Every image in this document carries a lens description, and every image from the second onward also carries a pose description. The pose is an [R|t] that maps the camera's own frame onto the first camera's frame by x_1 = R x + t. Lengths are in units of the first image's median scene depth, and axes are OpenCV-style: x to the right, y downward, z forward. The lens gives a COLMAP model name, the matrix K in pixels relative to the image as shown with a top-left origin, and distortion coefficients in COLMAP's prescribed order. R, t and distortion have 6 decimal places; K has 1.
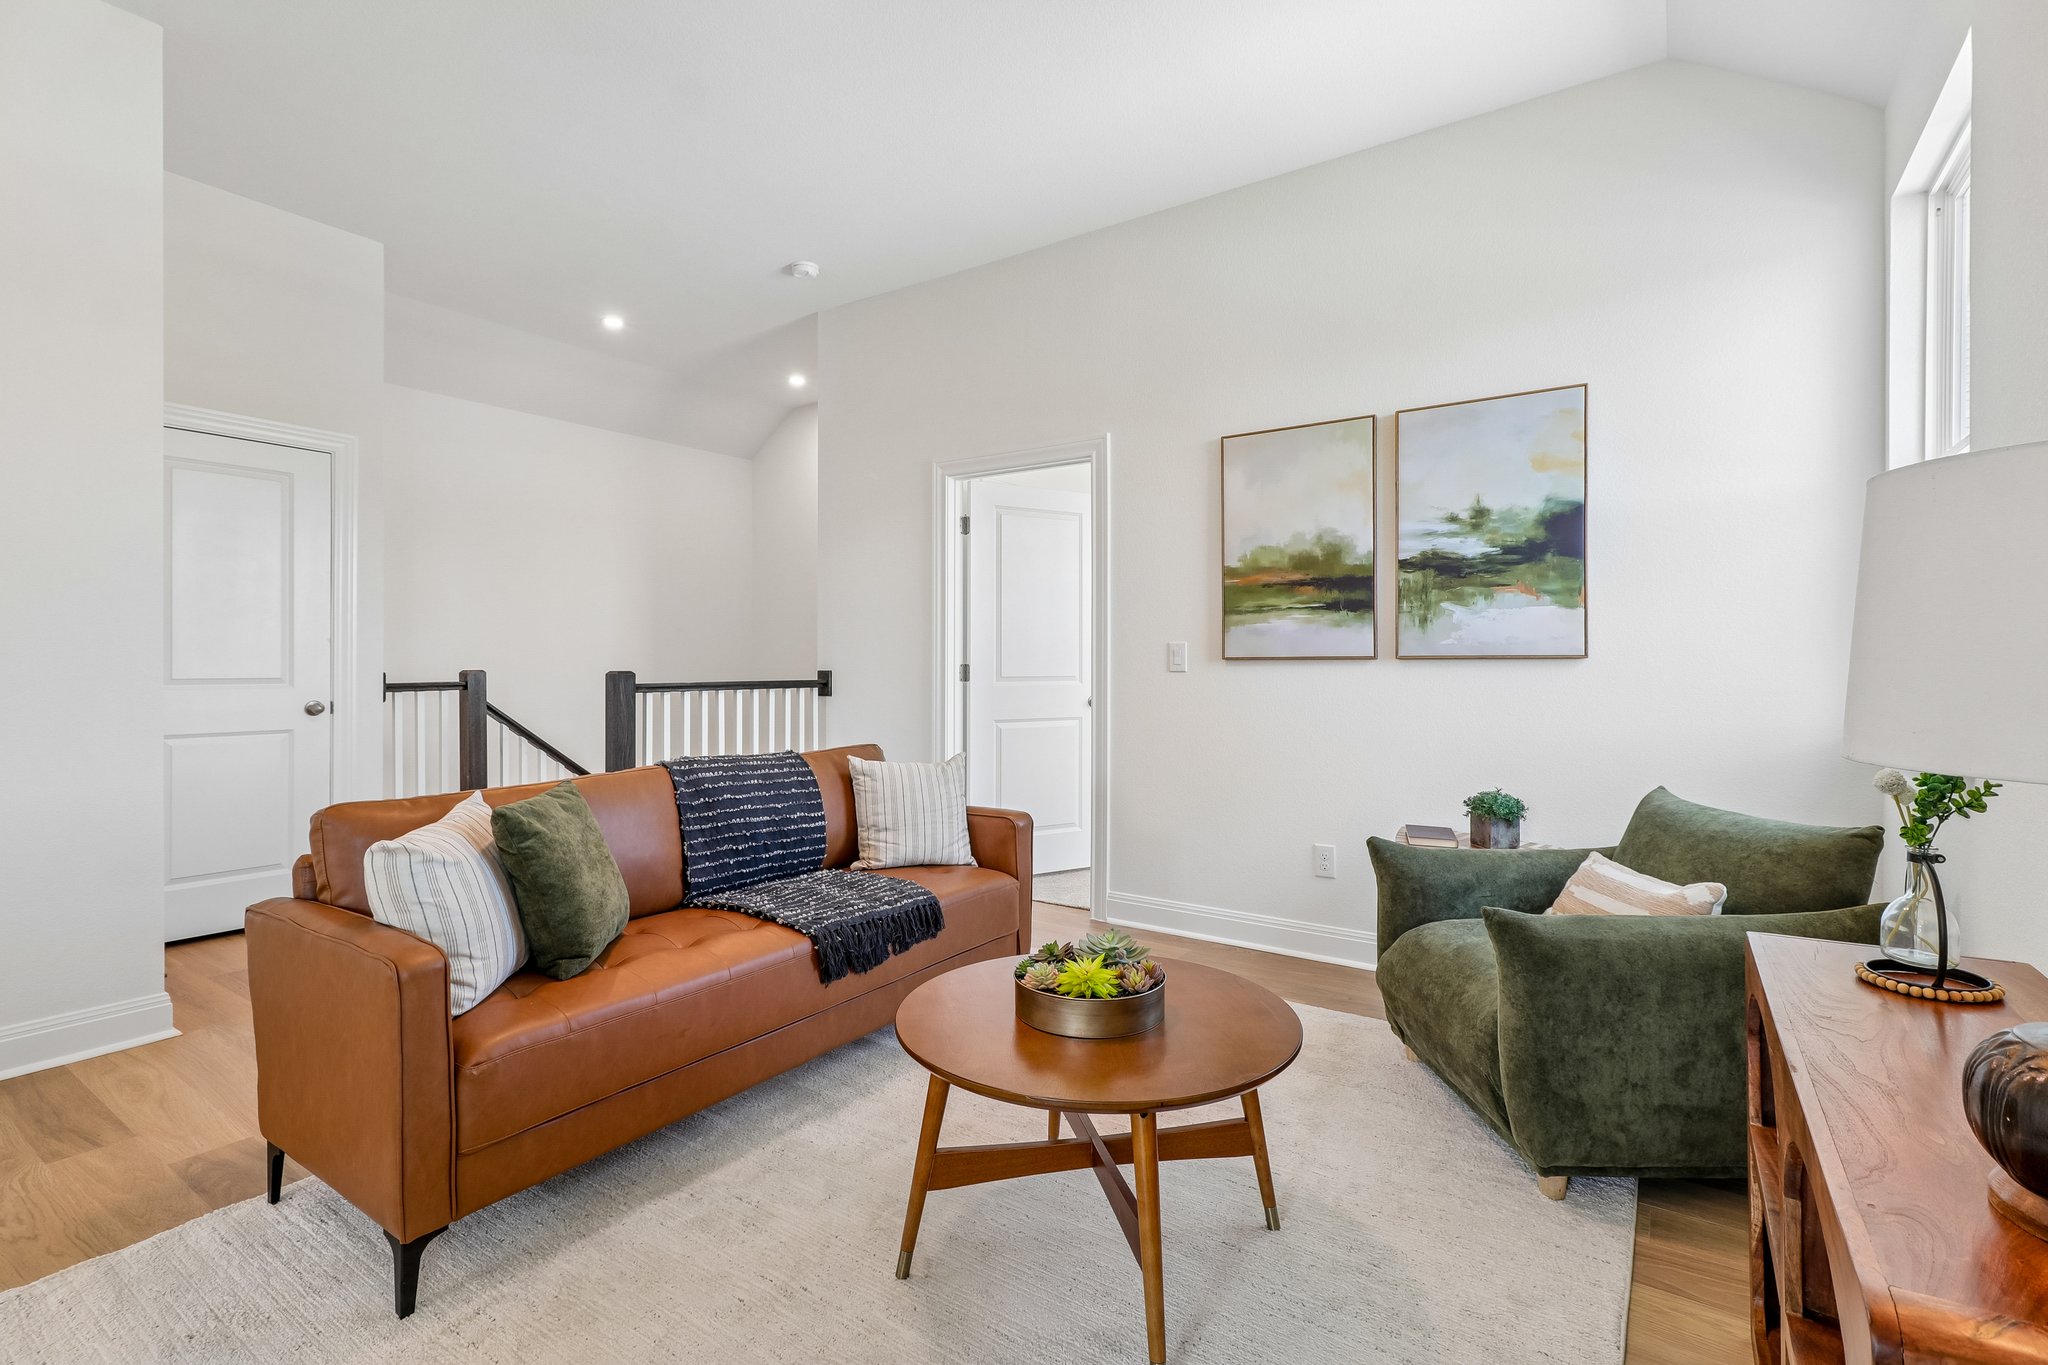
lens RADIAL K [[941.6, 0, 1024.8], [0, 941.6, 662.6], [0, 0, 1]] dist [-0.002924, -0.000325]
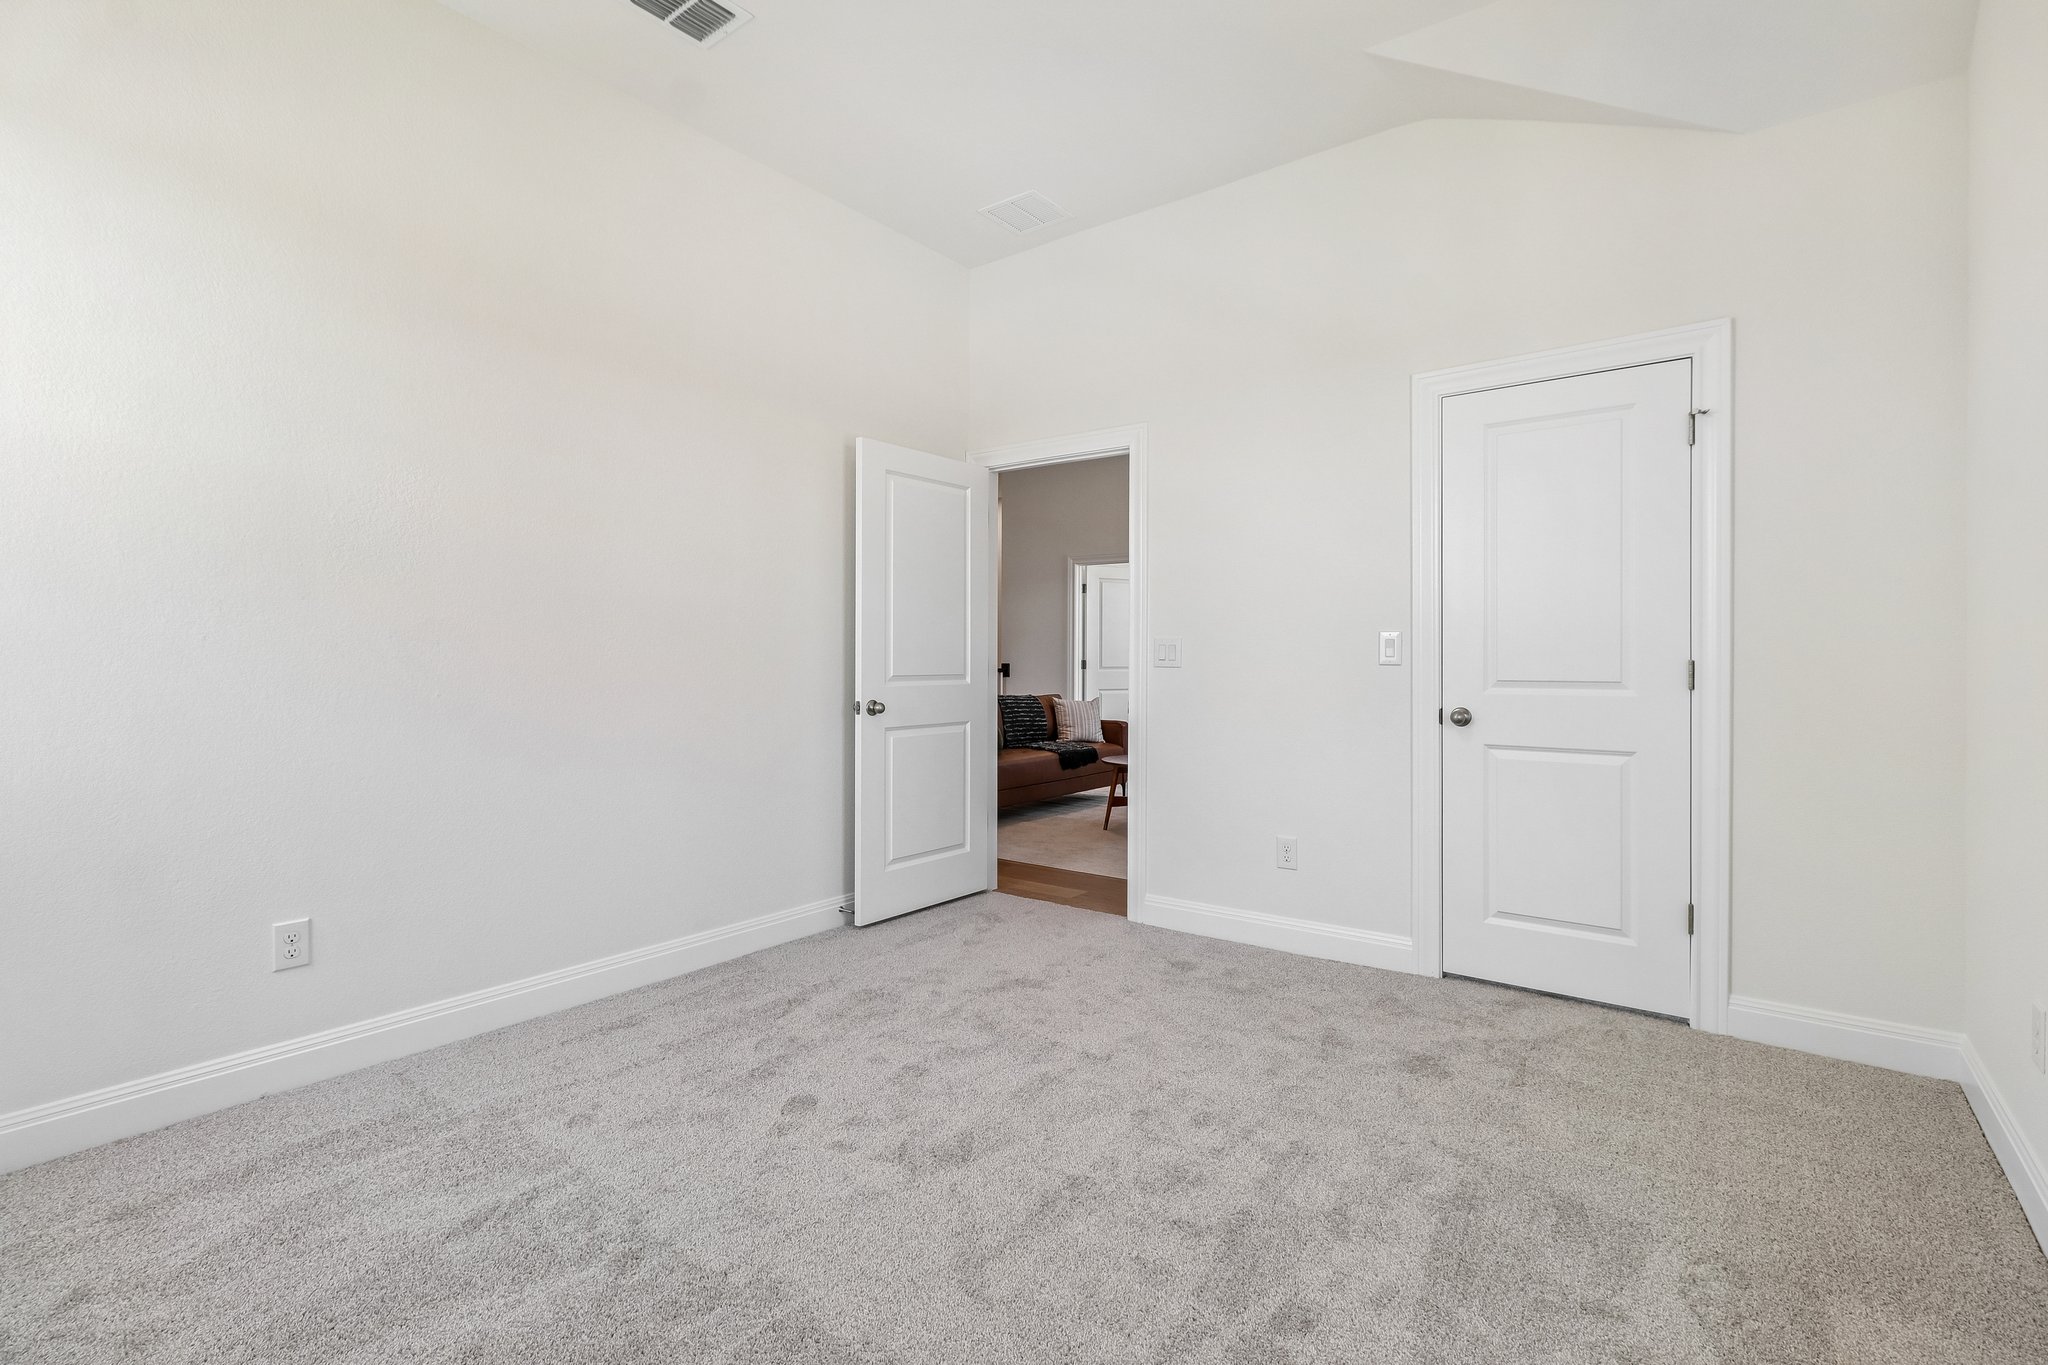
lens RADIAL K [[941.6, 0, 1024.8], [0, 941.6, 662.6], [0, 0, 1]] dist [-0.002924, -0.000325]
pose [[0.999231, 0.006243, -0.038716, -0.167017], [-0.006090, 0.999973, 0.004067, -0.000684], [0.038740, -0.003828, 0.999242, -1.451797]]
